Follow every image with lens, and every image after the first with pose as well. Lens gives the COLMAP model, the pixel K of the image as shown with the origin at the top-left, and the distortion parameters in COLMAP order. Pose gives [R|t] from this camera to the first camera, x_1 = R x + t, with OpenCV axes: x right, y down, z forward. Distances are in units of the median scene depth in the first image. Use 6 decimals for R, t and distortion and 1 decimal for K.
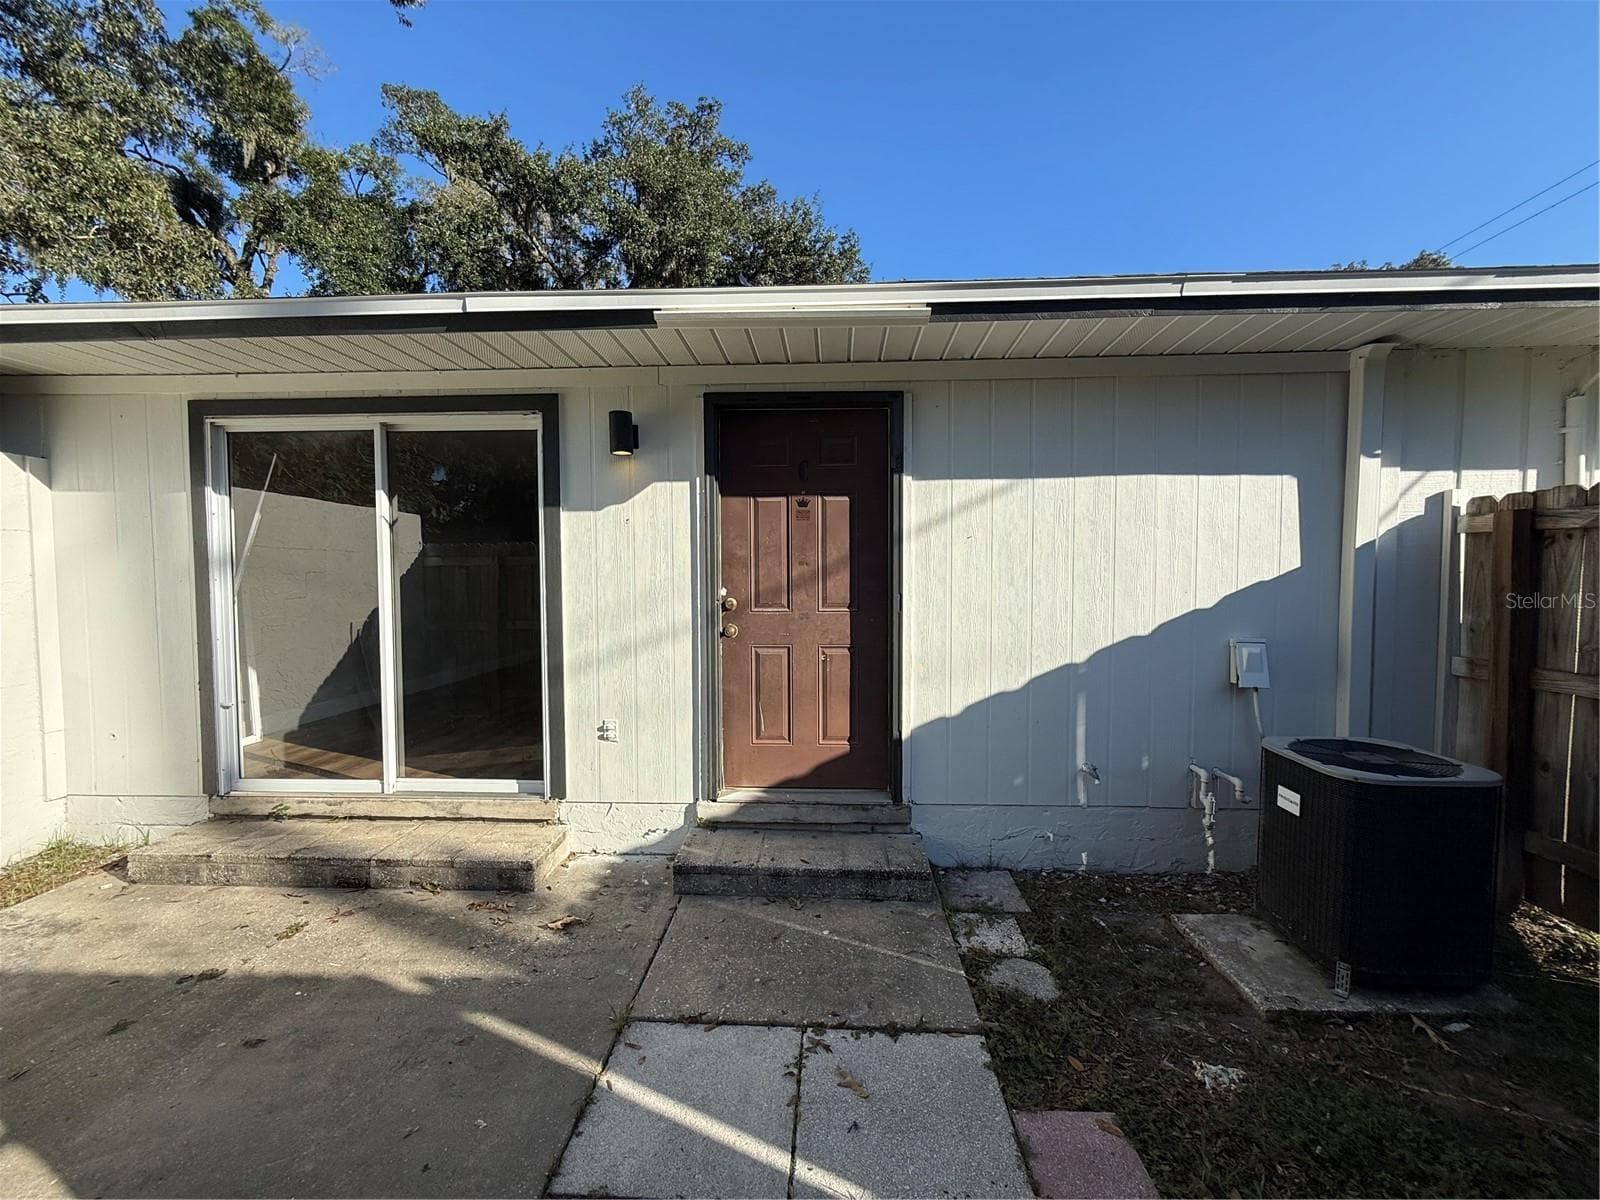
lens RADIAL K [[639.1, 0, 803.8], [0, 639.1, 600.5], [0, 0, 1]] dist [-0.001009, 0.001047]
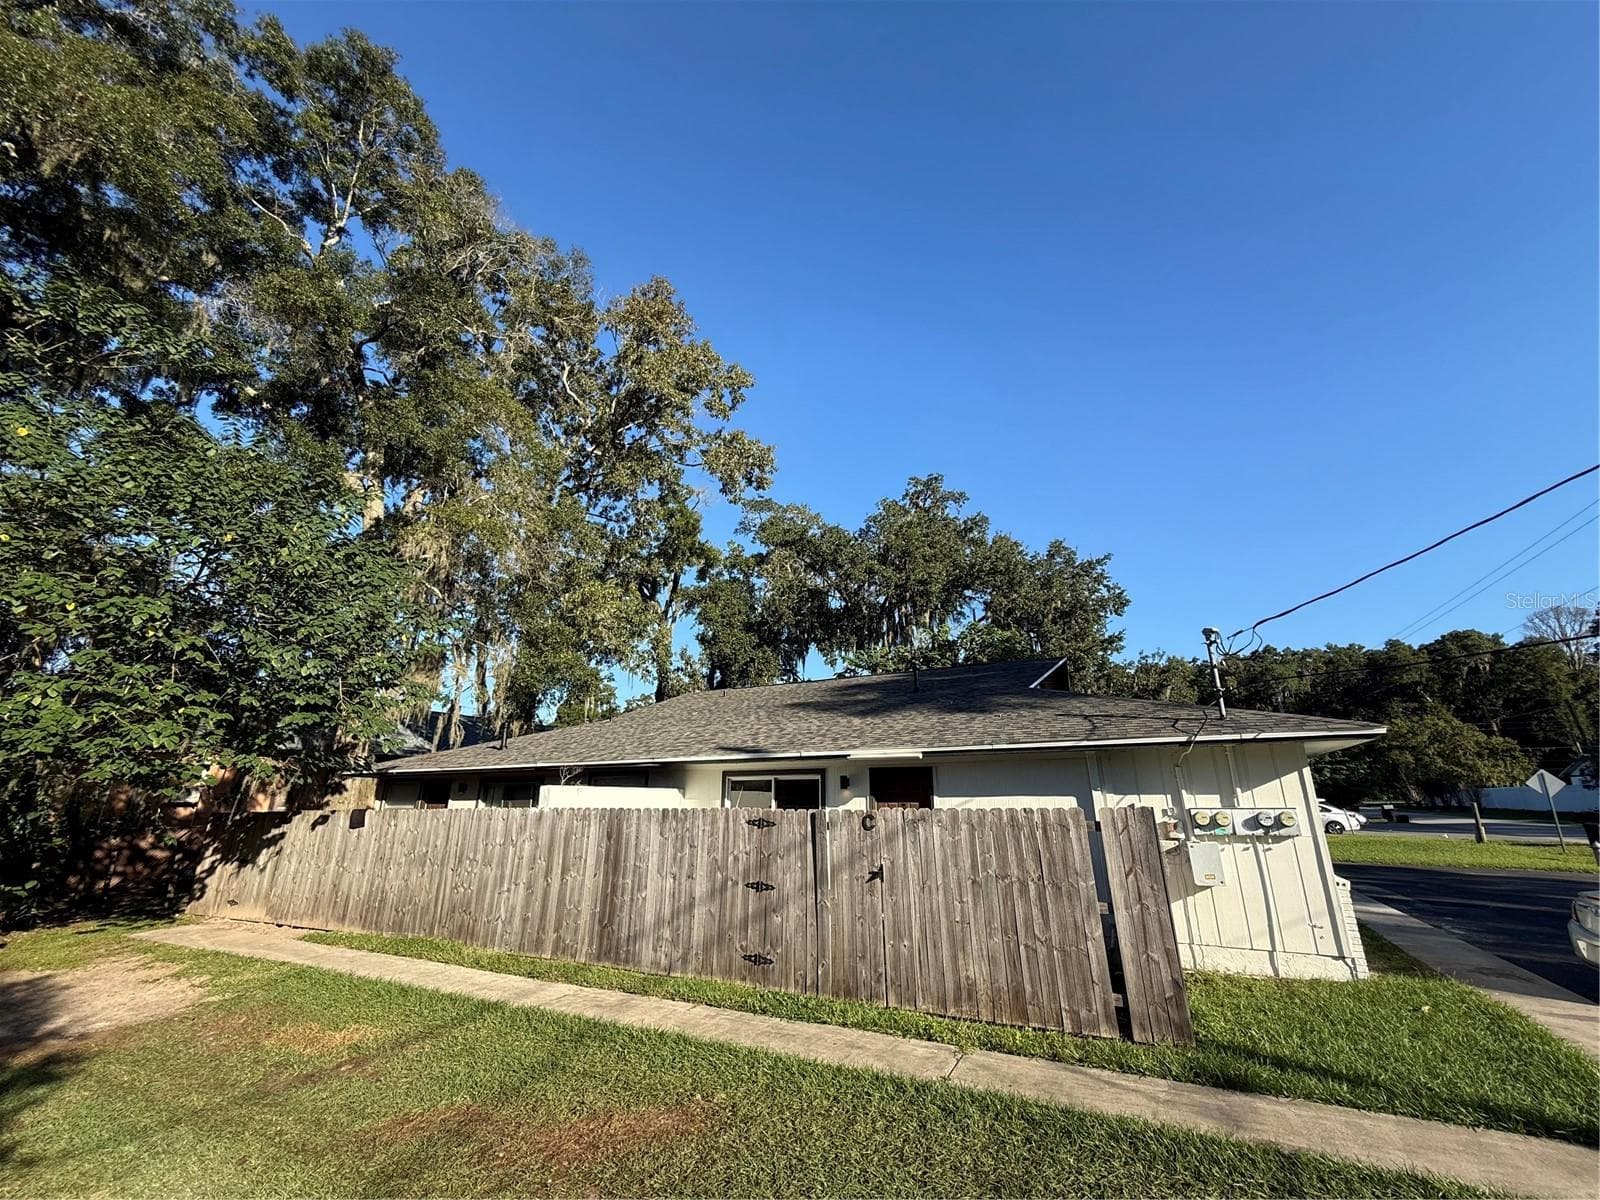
lens RADIAL K [[639.1, 0, 799.9], [0, 639.1, 601.9], [0, 0, 1]] dist [-0.001009, 0.001047]
pose [[0.904694, -0.124161, -0.407570, 0.866956], [-0.019660, 0.943413, -0.331037, -0.054536], [0.425609, 0.307500, 0.851059, -1.937802]]
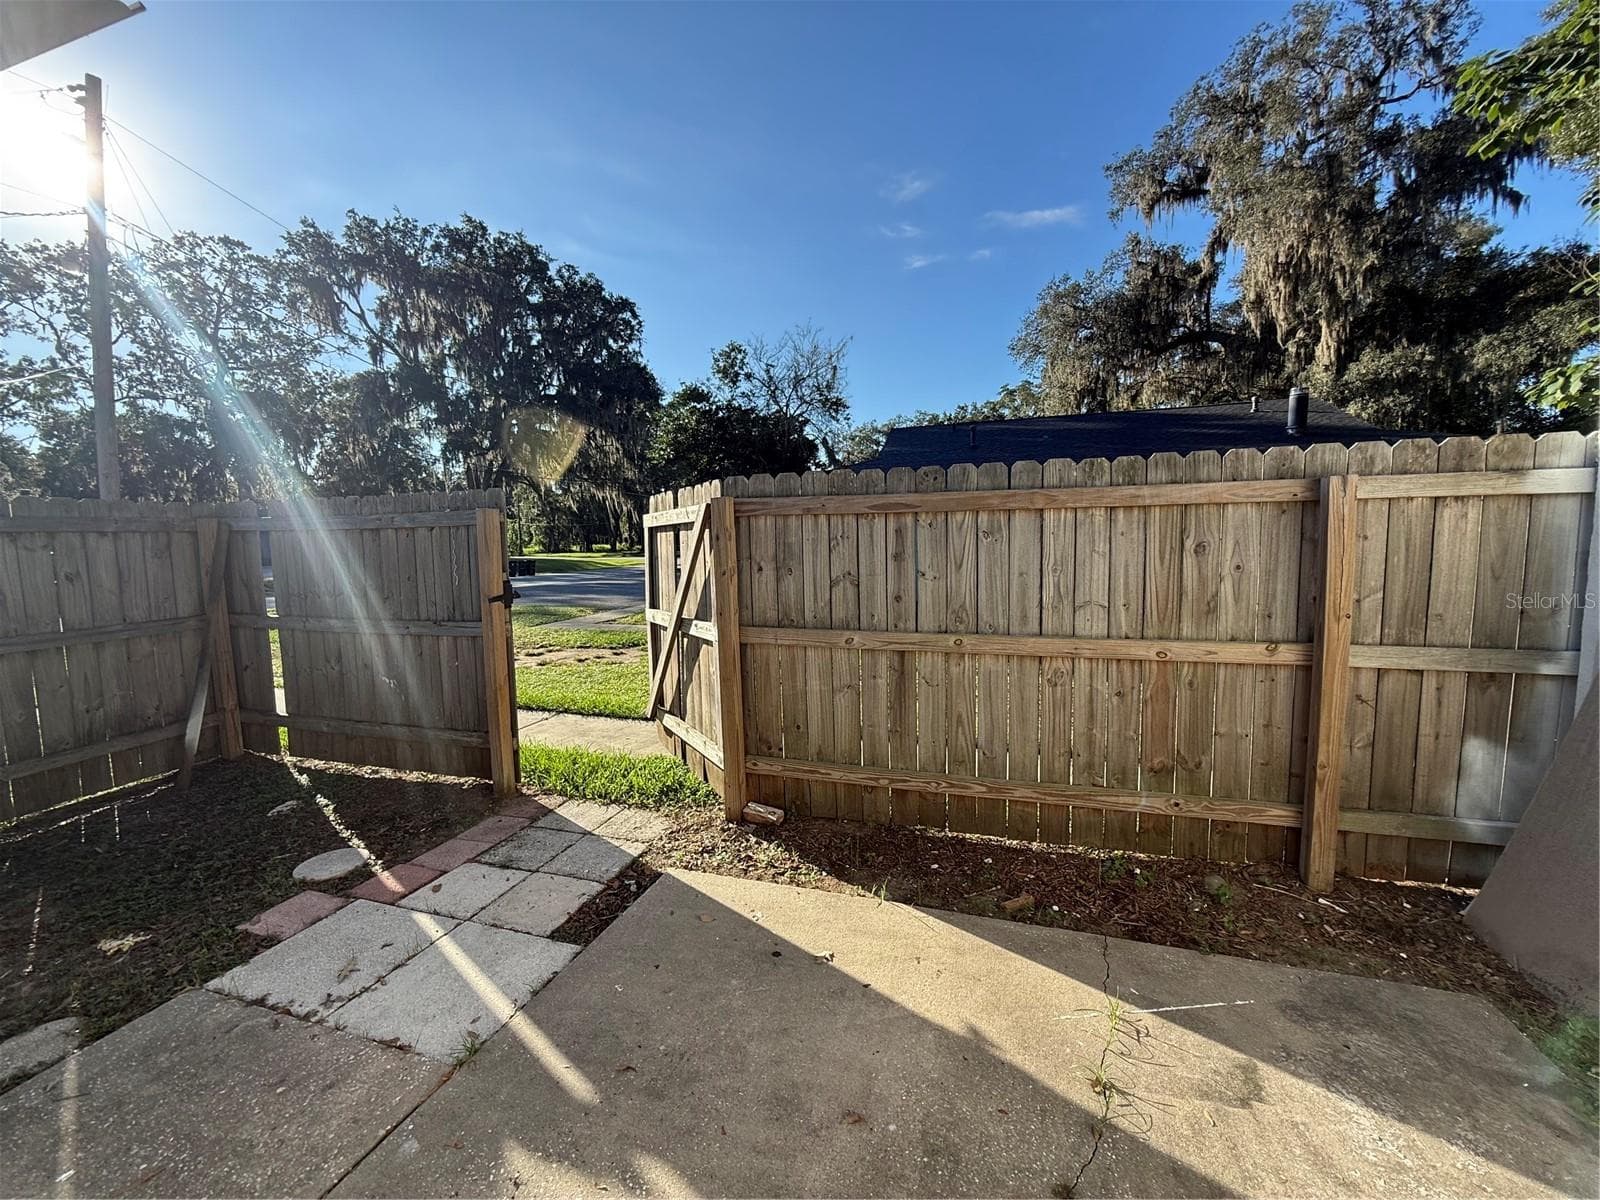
lens RADIAL K [[639.1, 0, 802.1], [0, 639.1, 606.4], [0, 0, 1]] dist [-0.001009, 0.001047]
pose [[-0.967257, 0.006587, 0.253712, -0.632905], [0.042659, 0.989660, 0.136941, -0.050131], [-0.250186, 0.143280, -0.957537, 1.068265]]
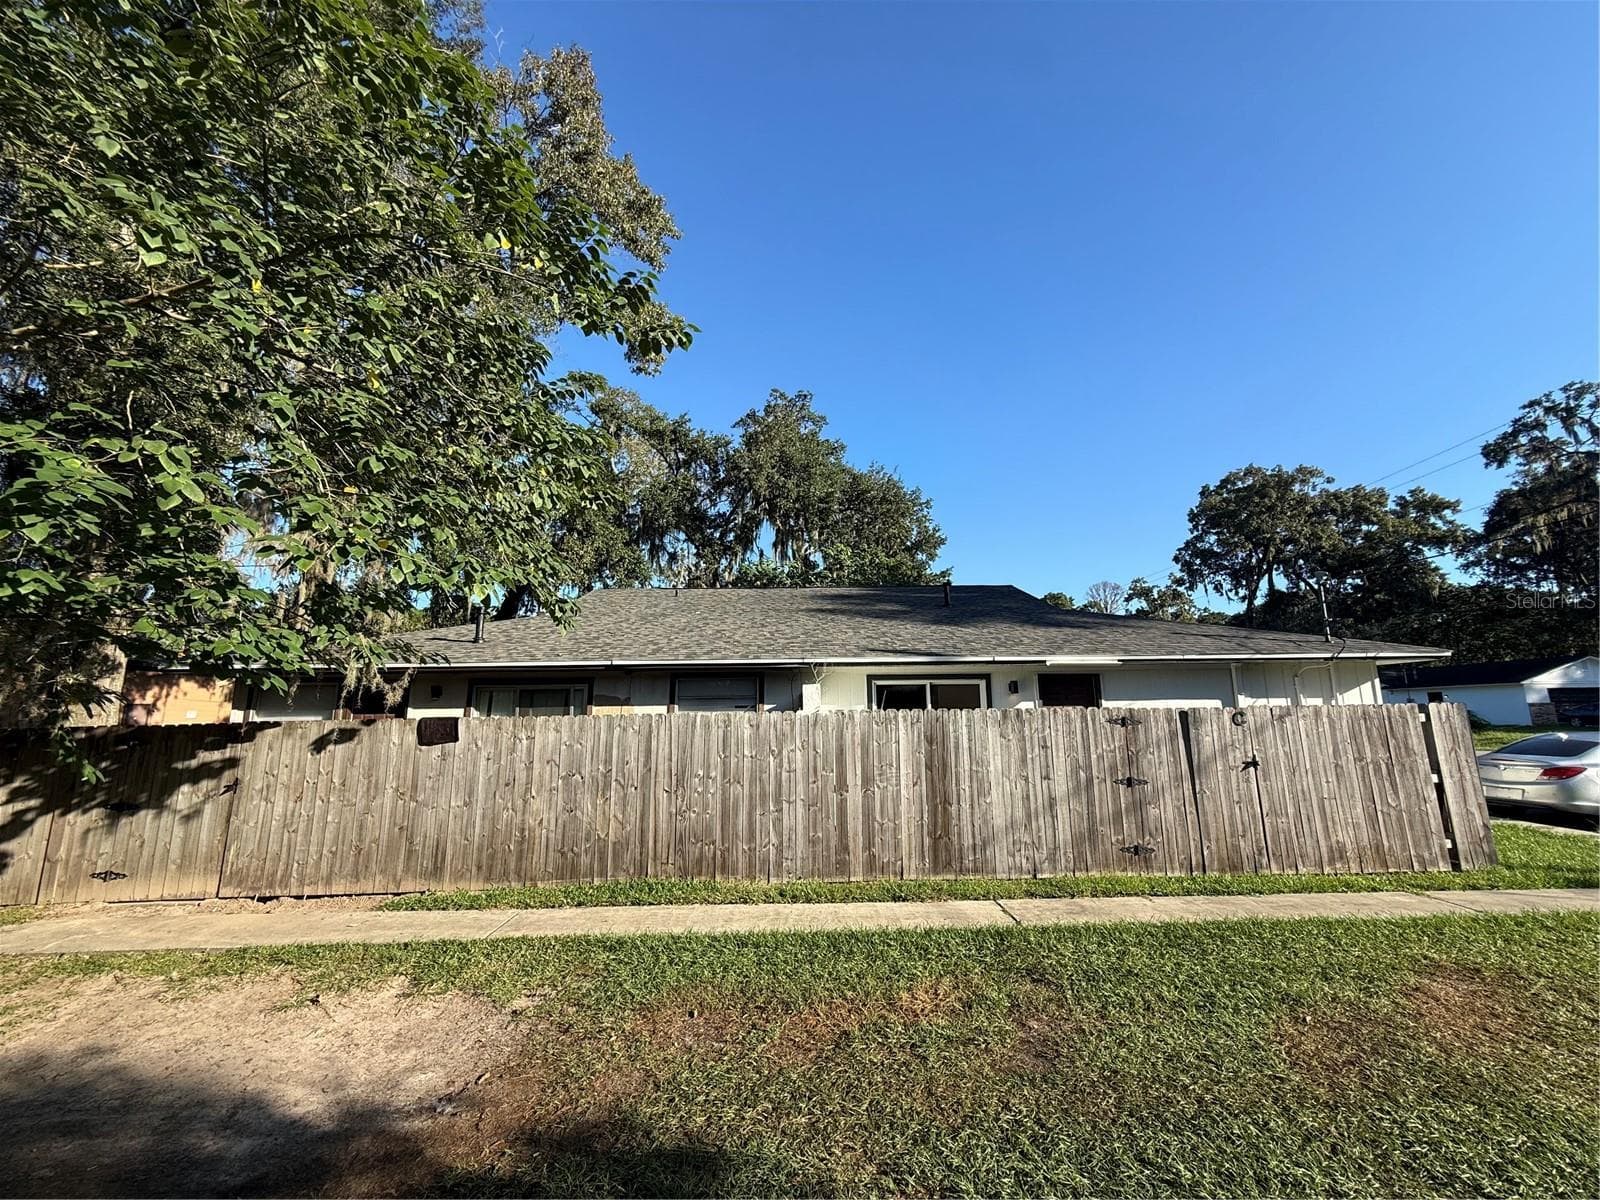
lens RADIAL K [[639.1, 0, 801.3], [0, 639.1, 602.5], [0, 0, 1]] dist [-0.001009, 0.001047]
pose [[0.998848, 0.003679, 0.047842, -1.440491], [0.006663, 0.976760, -0.214233, 0.000942], [-0.047519, 0.214305, 0.975610, -2.063331]]
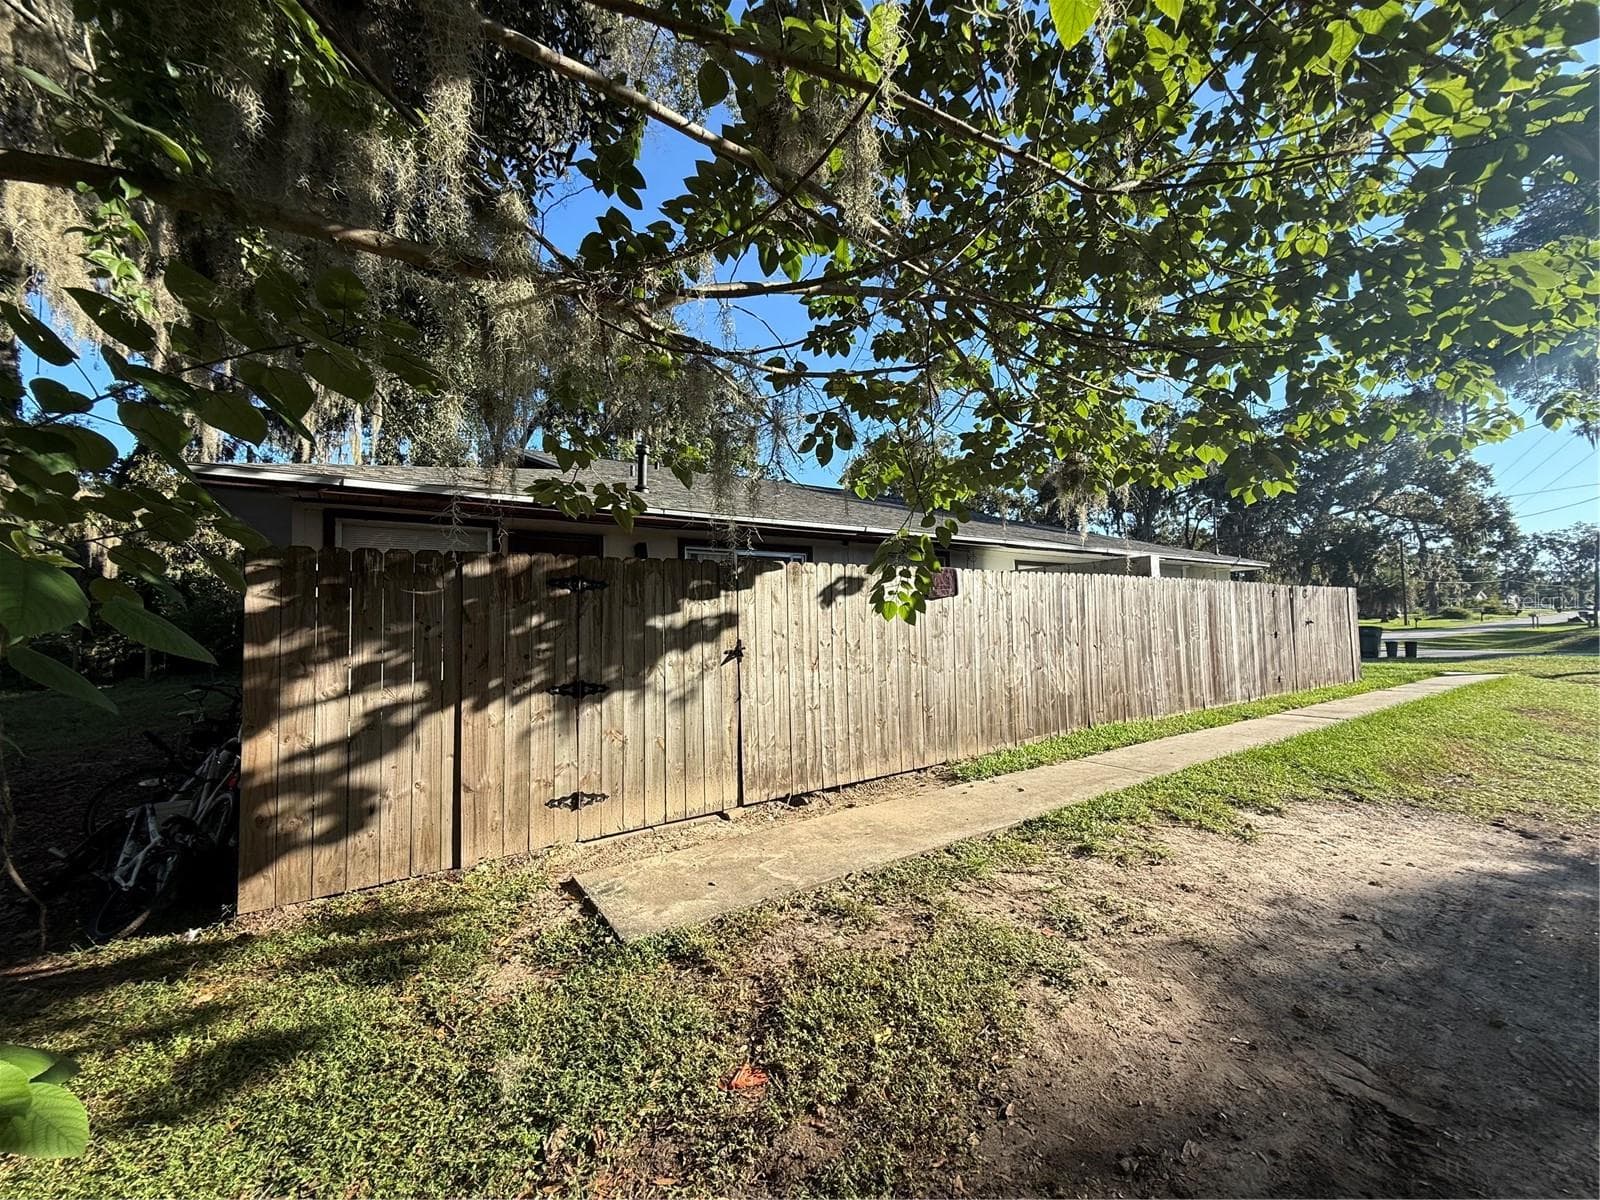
lens RADIAL K [[639.1, 0, 805.7], [0, 639.1, 597.0], [0, 0, 1]] dist [-0.001009, 0.001047]
pose [[0.809519, 0.018708, 0.586795, -3.908621], [0.040223, 0.995376, -0.087223, 0.135925], [-0.585714, 0.094211, 0.805024, -1.073994]]
